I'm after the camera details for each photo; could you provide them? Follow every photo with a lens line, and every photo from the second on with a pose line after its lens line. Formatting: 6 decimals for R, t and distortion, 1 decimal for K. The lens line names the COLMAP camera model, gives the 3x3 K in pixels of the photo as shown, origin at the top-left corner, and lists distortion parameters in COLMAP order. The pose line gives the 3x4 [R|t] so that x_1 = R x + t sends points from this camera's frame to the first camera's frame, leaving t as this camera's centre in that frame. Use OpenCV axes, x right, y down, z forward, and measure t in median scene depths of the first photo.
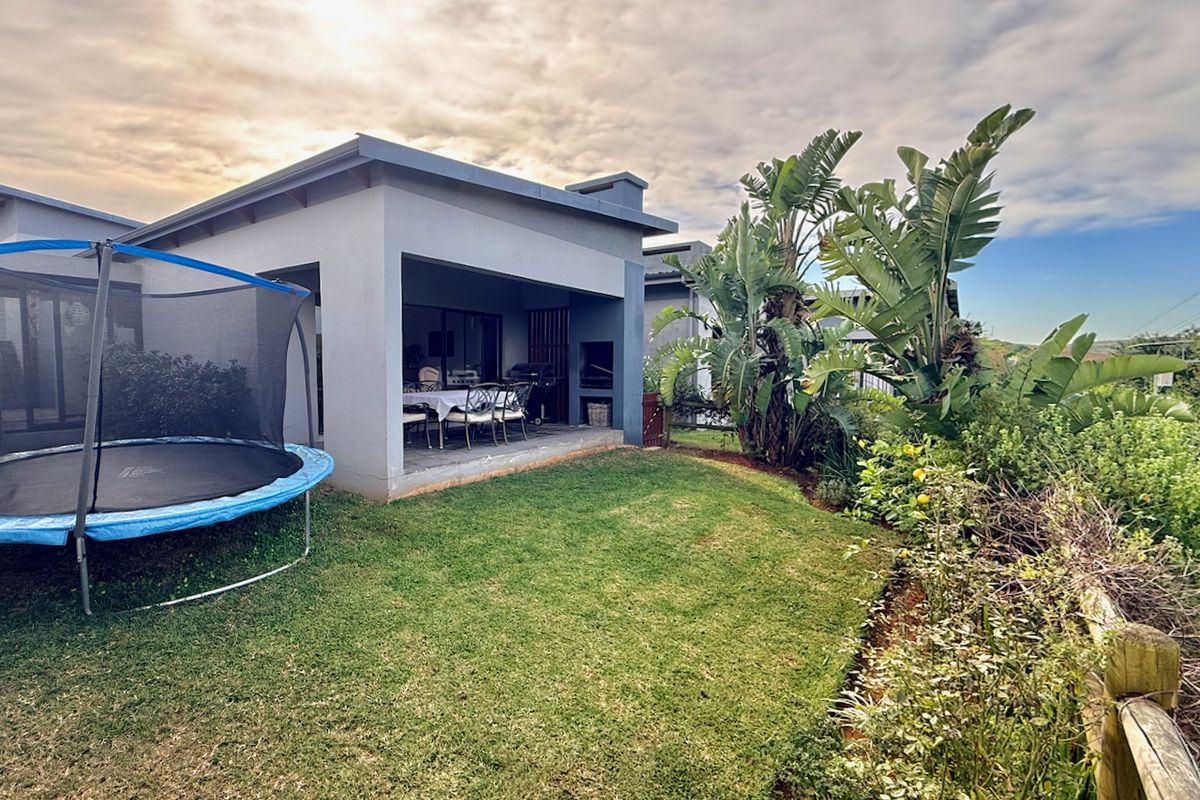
lens RADIAL K [[478.9, 0, 590.9], [0, 478.9, 392.5], [0, 0, 1]] dist [-0.004435, -0.000158]
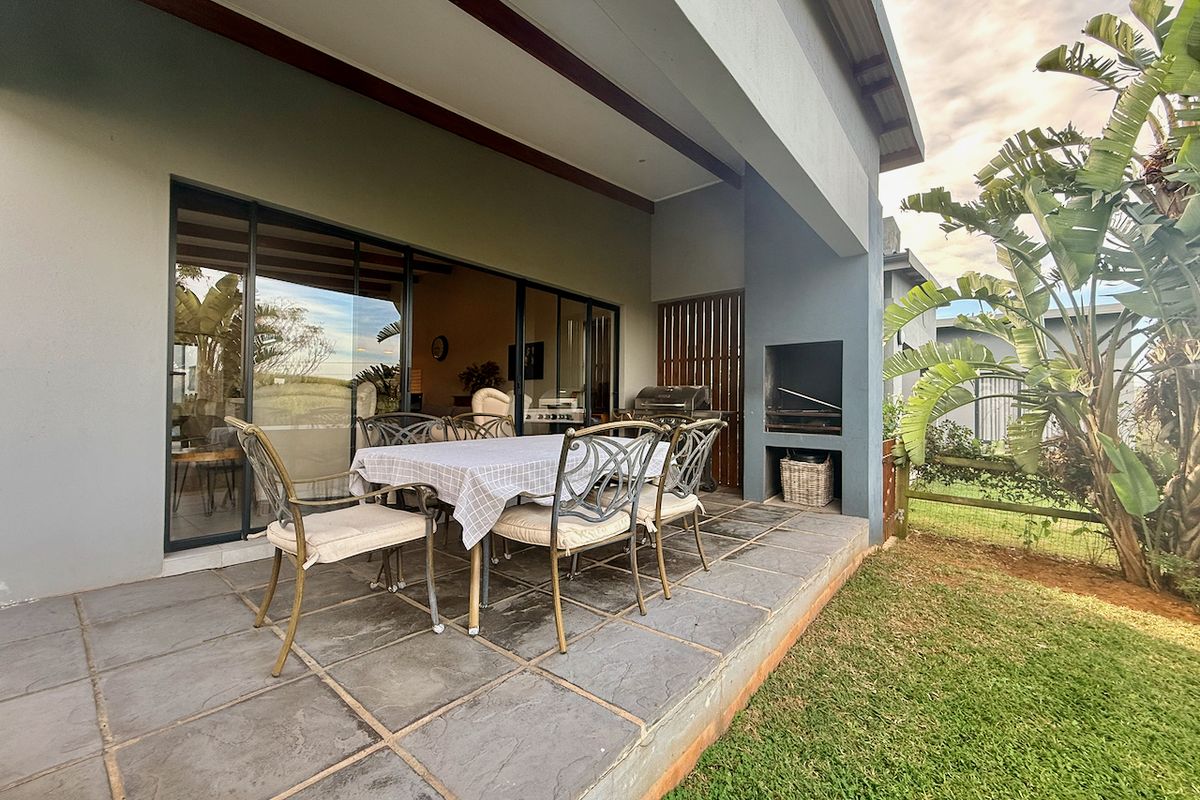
lens RADIAL K [[478.9, 0, 602.1], [0, 478.9, 404.2], [0, 0, 1]] dist [-0.004435, -0.000158]
pose [[0.985751, 0.003813, -0.168167, -0.115015], [-0.012815, 0.998540, -0.052479, -0.008910], [0.167721, 0.053886, 0.984361, 0.446062]]
